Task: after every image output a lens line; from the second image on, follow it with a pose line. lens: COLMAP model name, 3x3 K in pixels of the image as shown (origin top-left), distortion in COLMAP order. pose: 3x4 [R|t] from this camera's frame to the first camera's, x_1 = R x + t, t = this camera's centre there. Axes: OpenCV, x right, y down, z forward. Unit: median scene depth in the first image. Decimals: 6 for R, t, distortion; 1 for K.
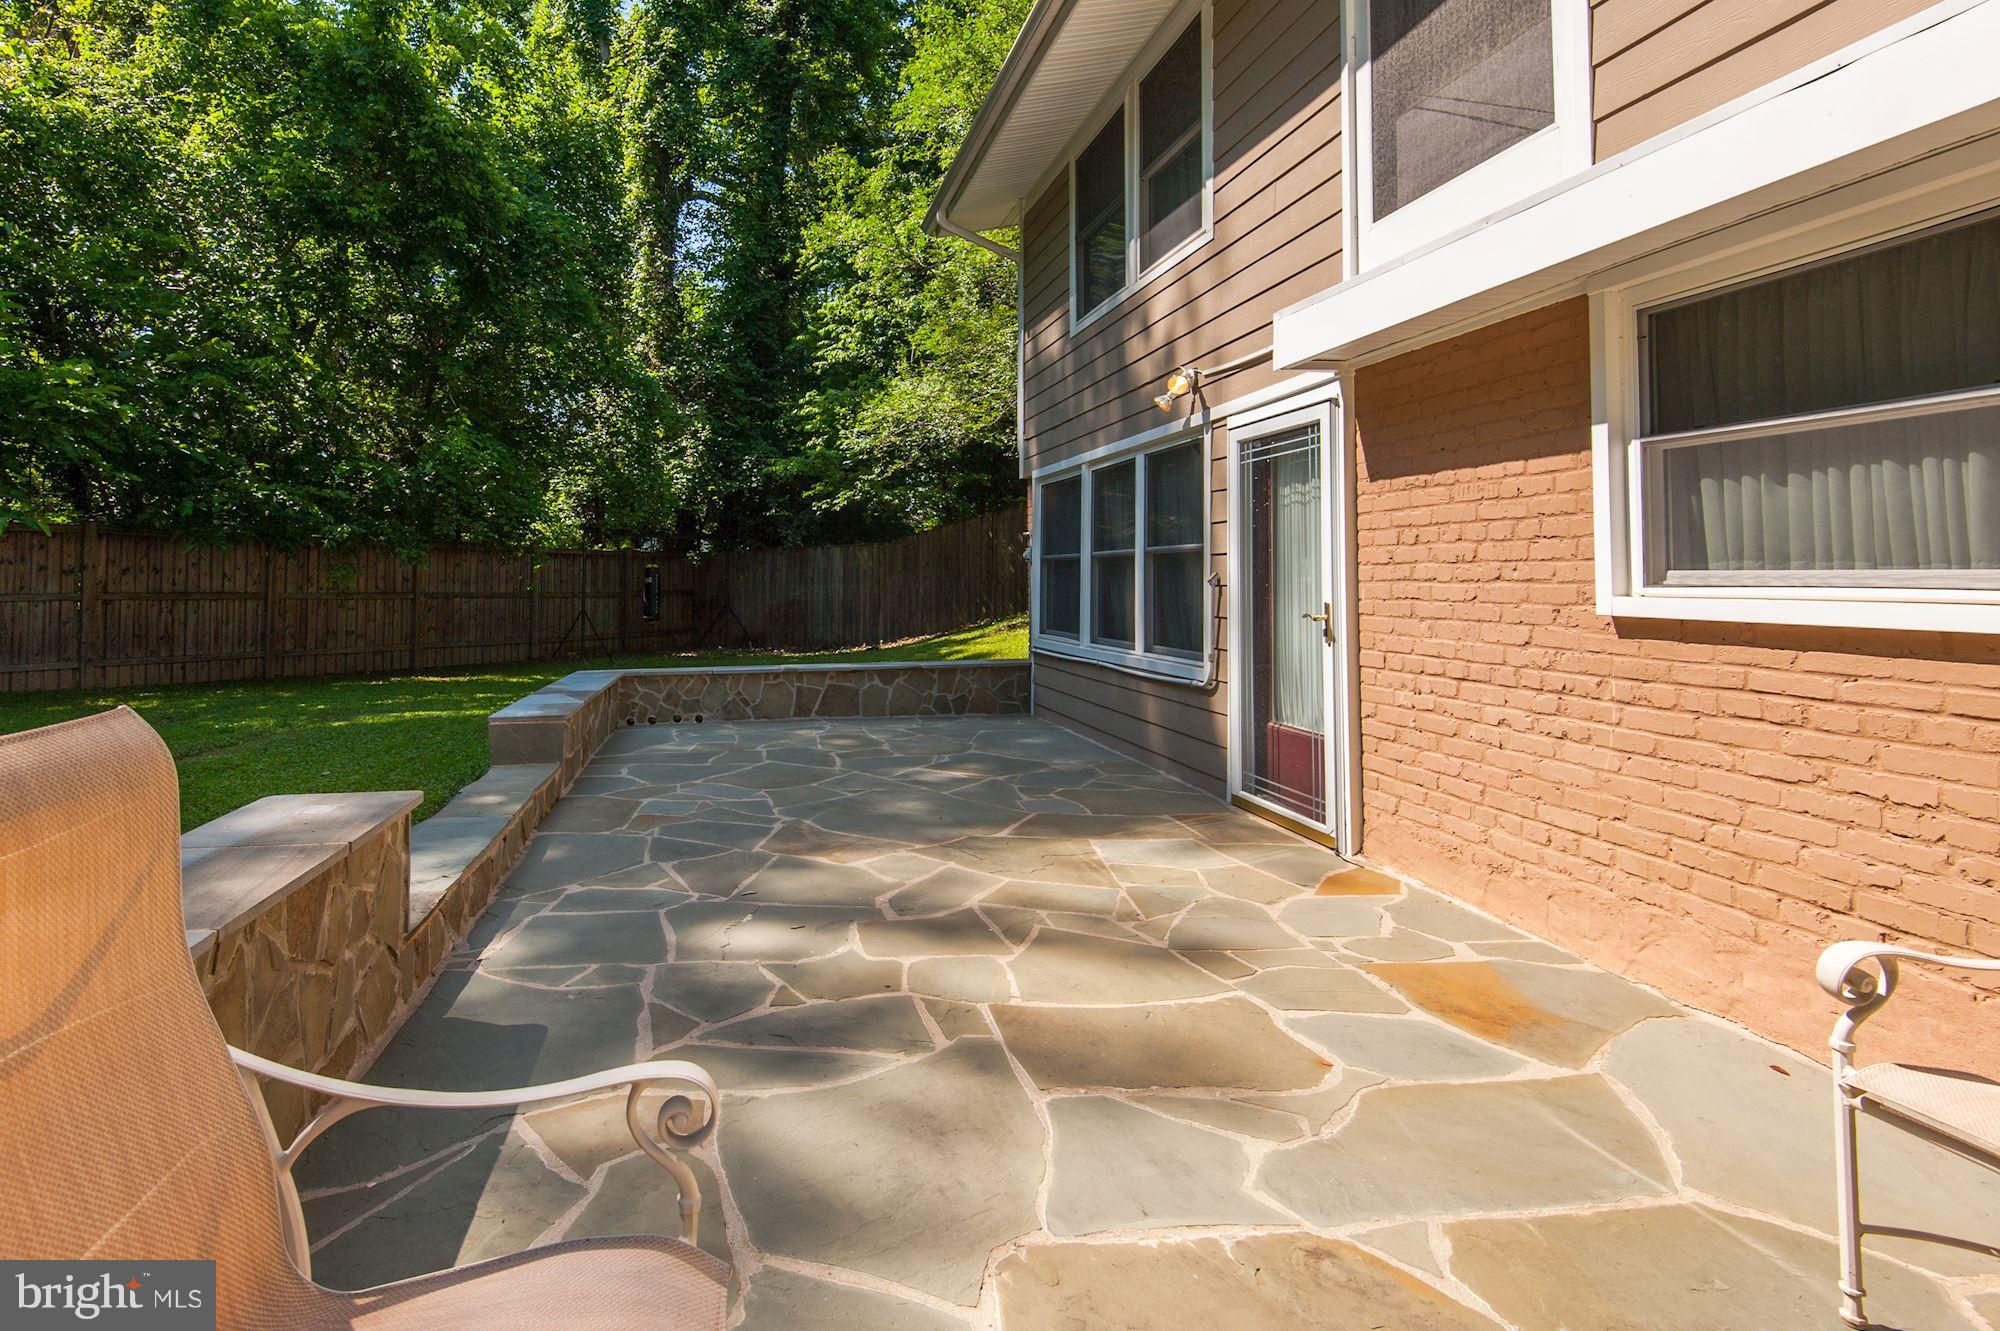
lens RADIAL K [[1067.3, 0, 1003.3], [0, 1067.3, 655.6], [0, 0, 1]] dist [0.002326, -0.018366]
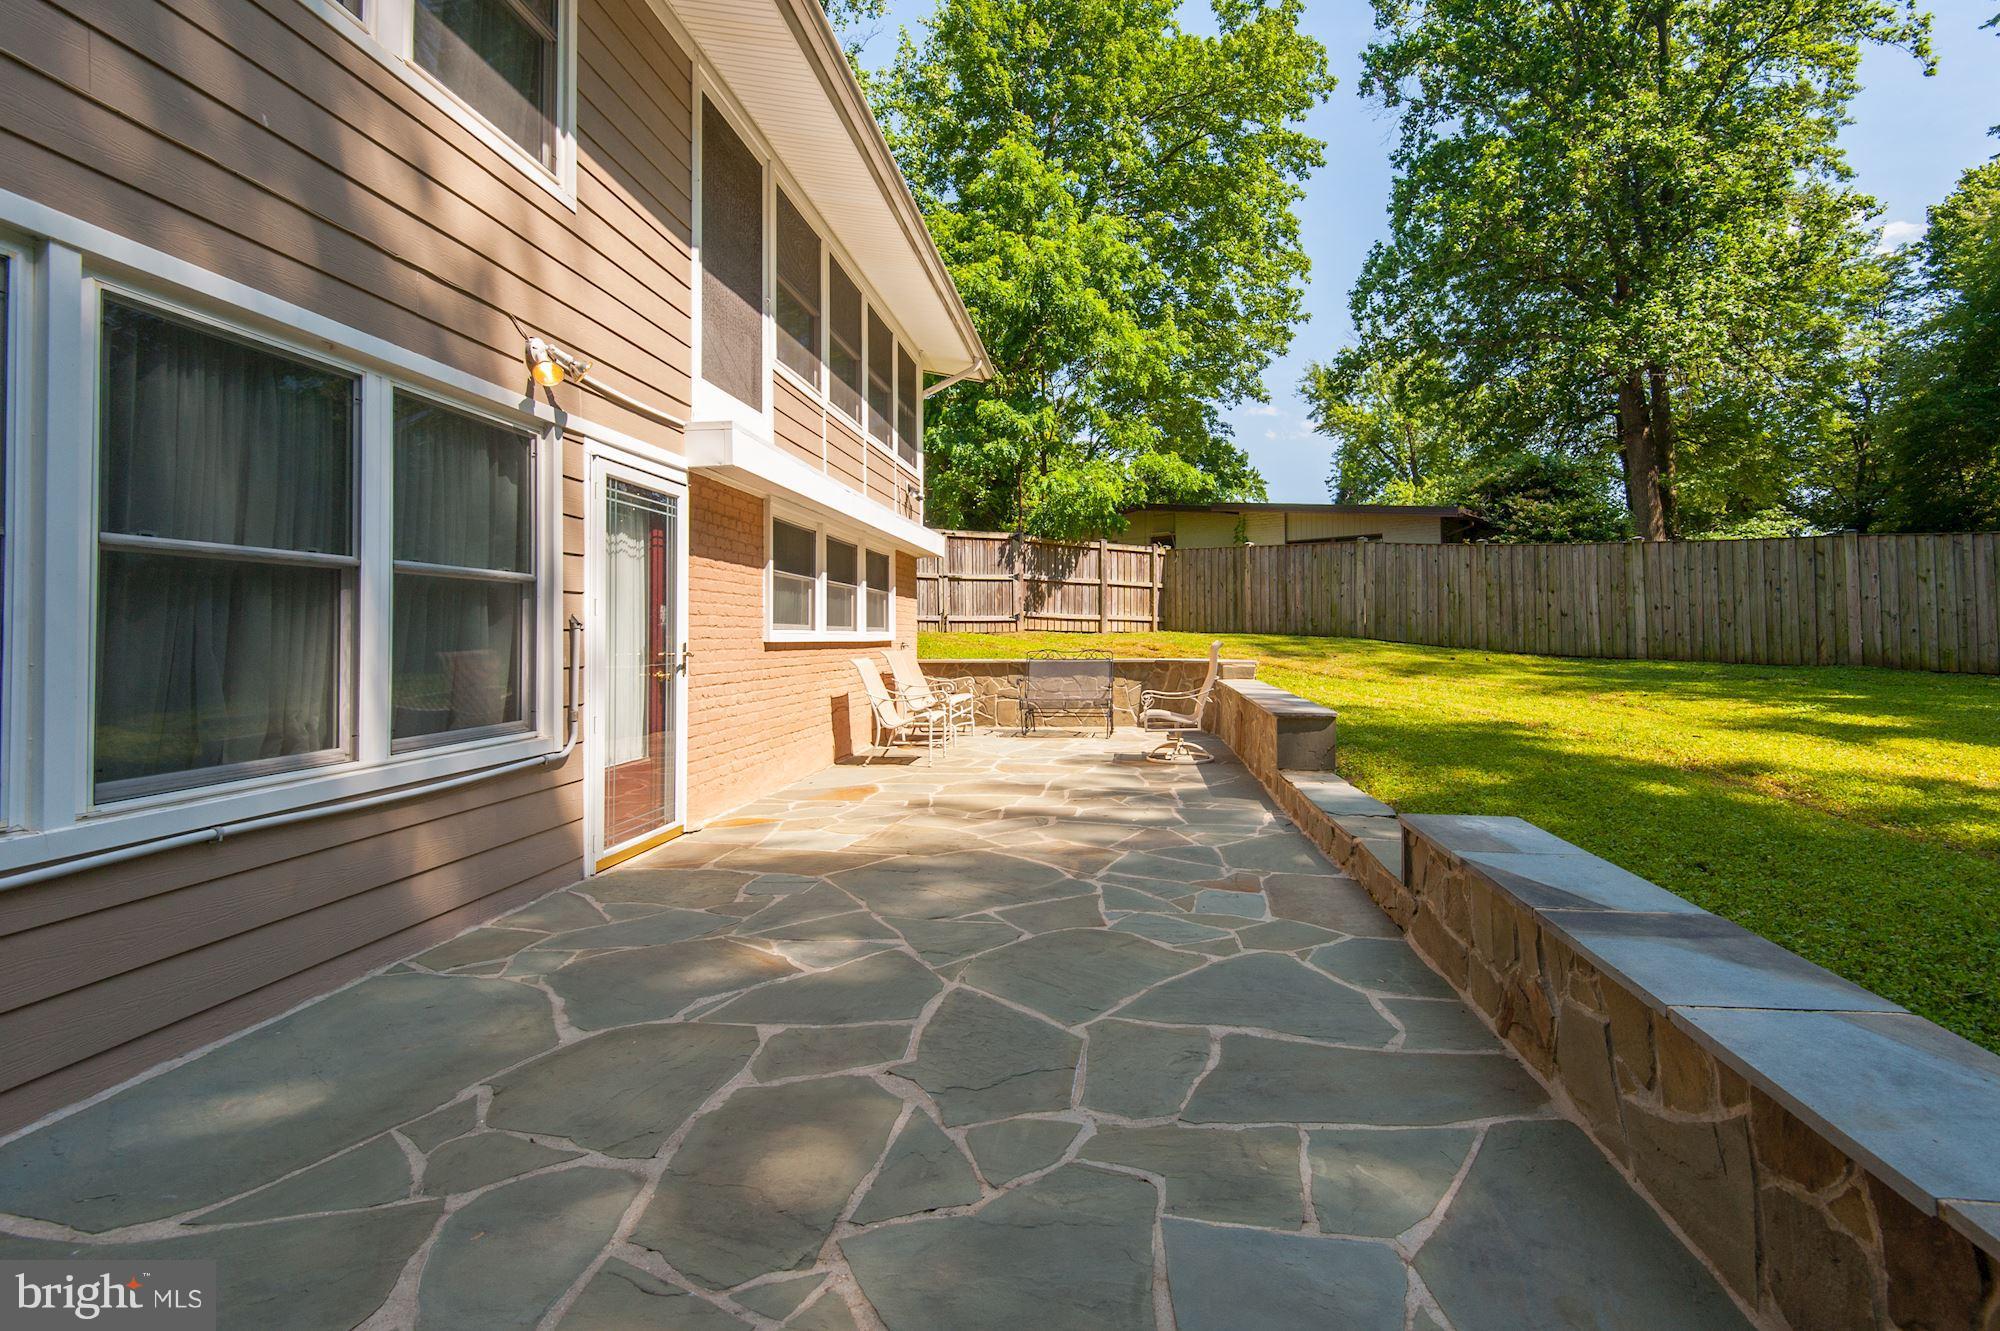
lens RADIAL K [[1067.3, 0, 1003.3], [0, 1067.3, 655.6], [0, 0, 1]] dist [0.002326, -0.018366]
pose [[-0.937518, -0.004569, 0.347907, -0.485663], [0.025923, 0.996217, 0.082939, -0.126493], [-0.346970, 0.086775, -0.933853, 2.009609]]
